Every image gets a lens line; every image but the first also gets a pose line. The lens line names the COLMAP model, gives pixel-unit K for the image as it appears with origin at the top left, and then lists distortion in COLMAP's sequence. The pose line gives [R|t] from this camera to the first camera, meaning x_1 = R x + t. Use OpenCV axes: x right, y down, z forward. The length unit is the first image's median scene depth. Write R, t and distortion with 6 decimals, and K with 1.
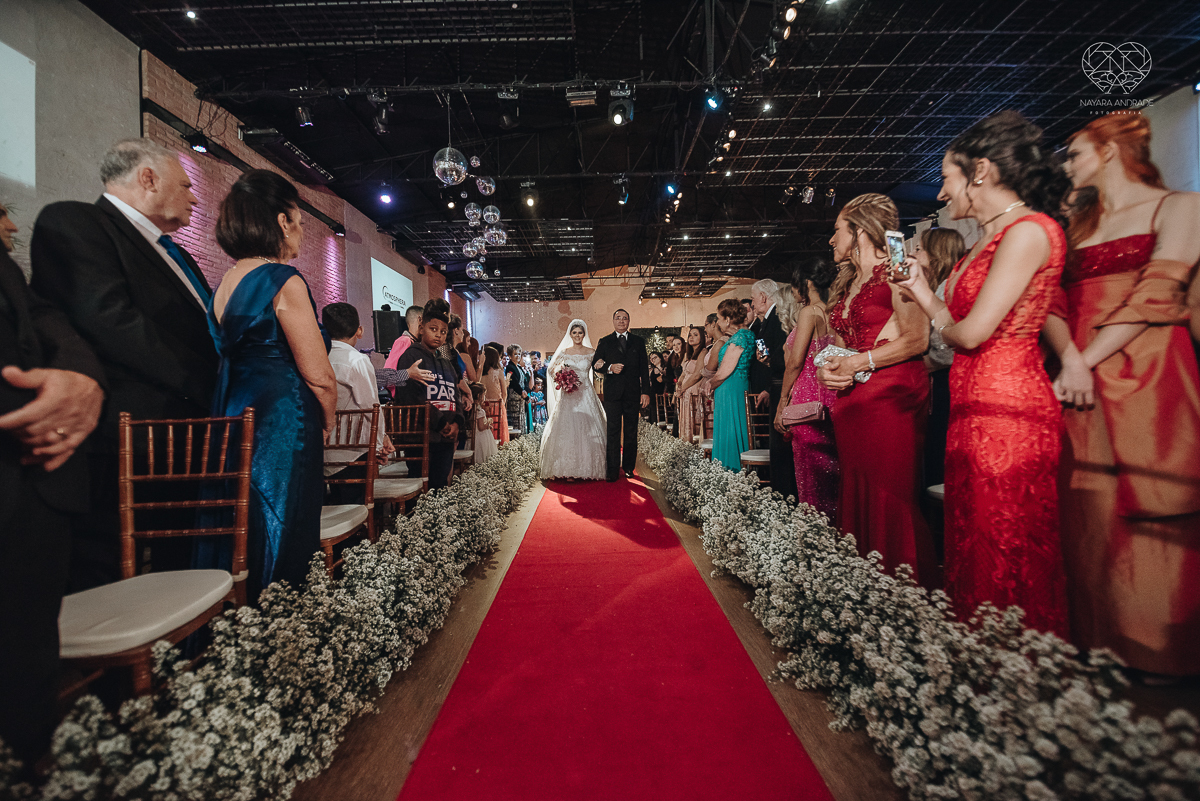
lens RADIAL K [[476.4, 0, 601.7], [0, 476.4, 395.2], [0, 0, 1]] dist [-0.001489, -0.005130]
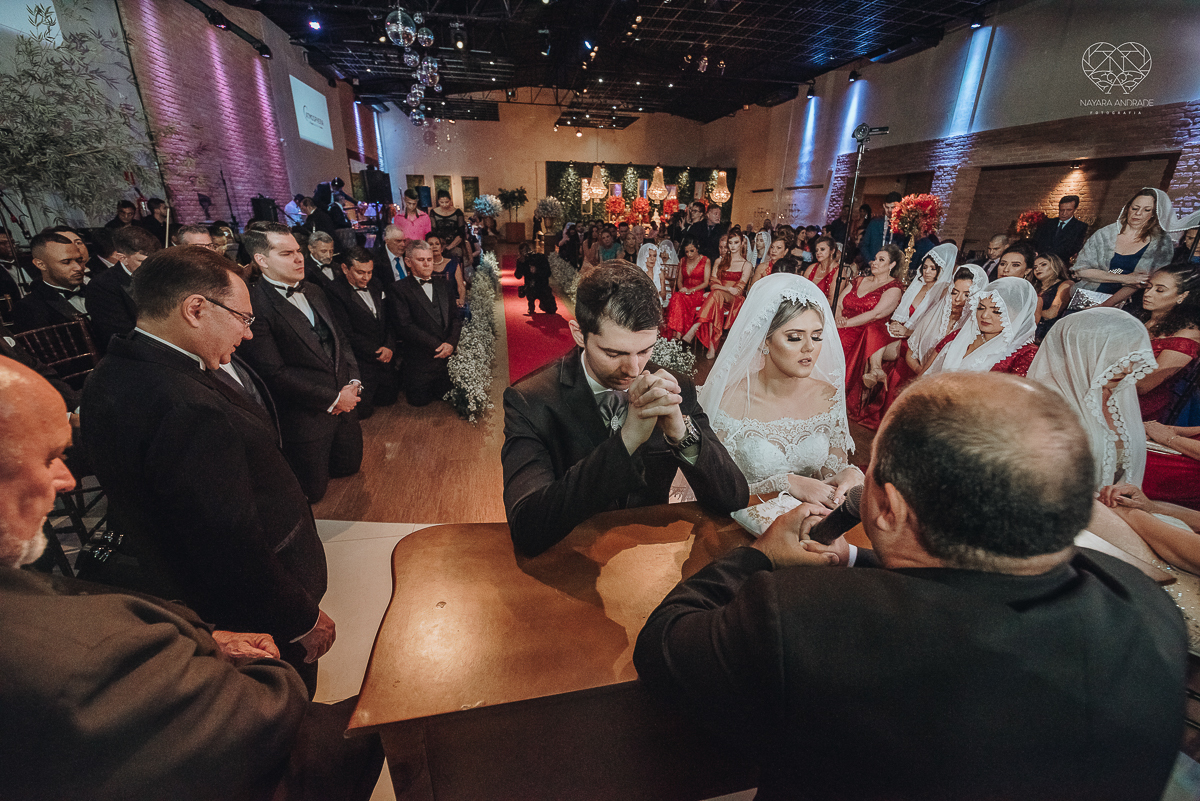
lens RADIAL K [[486.1, 0, 602.3], [0, 486.1, 398.4], [0, 0, 1]] dist [-0.001497, -0.008850]
pose [[0.982359, -0.014626, 0.186434, -0.081858], [-0.052398, 0.935475, 0.349487, -0.090482], [-0.179516, -0.353090, 0.918205, -0.605476]]
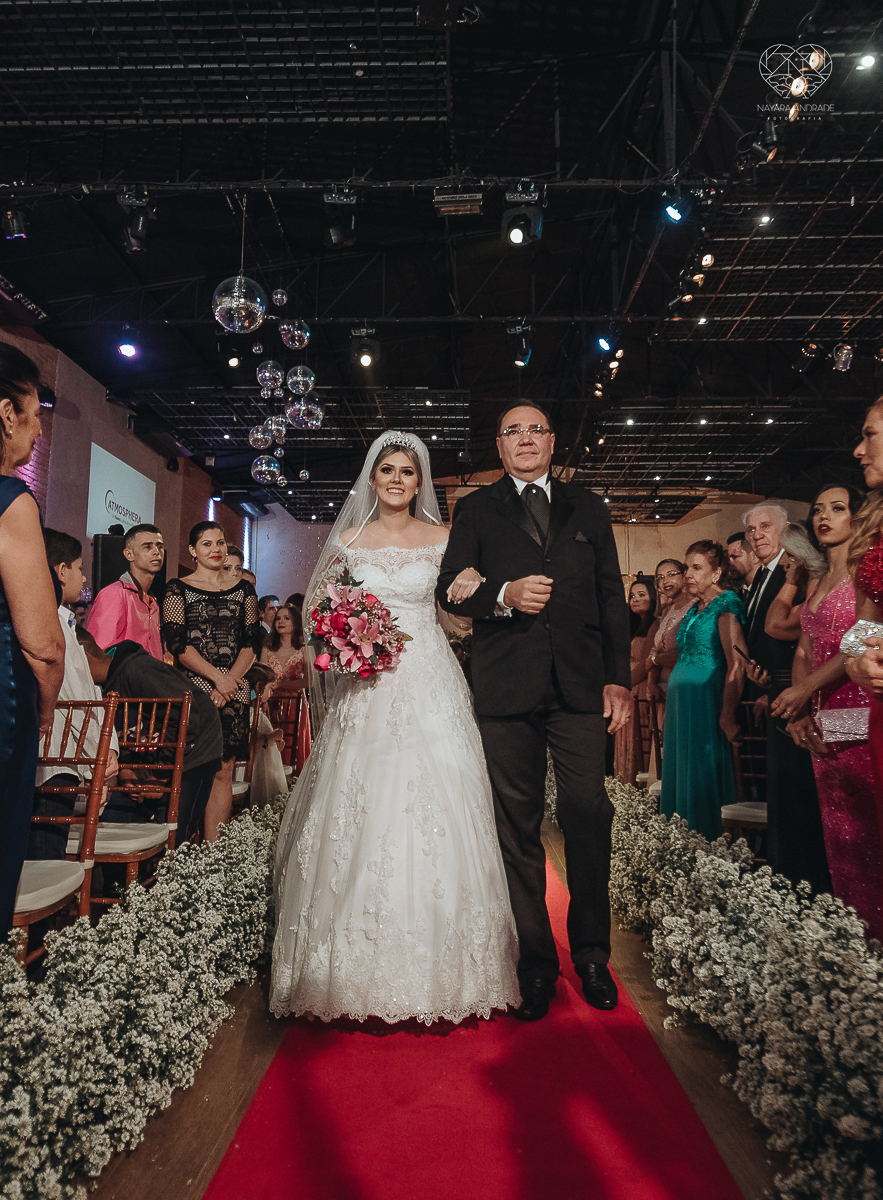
lens RADIAL K [[868.1, 0, 436.6], [0, 868.1, 555.8], [0, 0, 1]] dist [-0.004219, -0.003484]
pose [[0.998328, 0.030527, -0.049094, -0.001897], [-0.037843, 0.987067, -0.155776, 0.001087], [0.043703, 0.157373, 0.986572, -0.043447]]
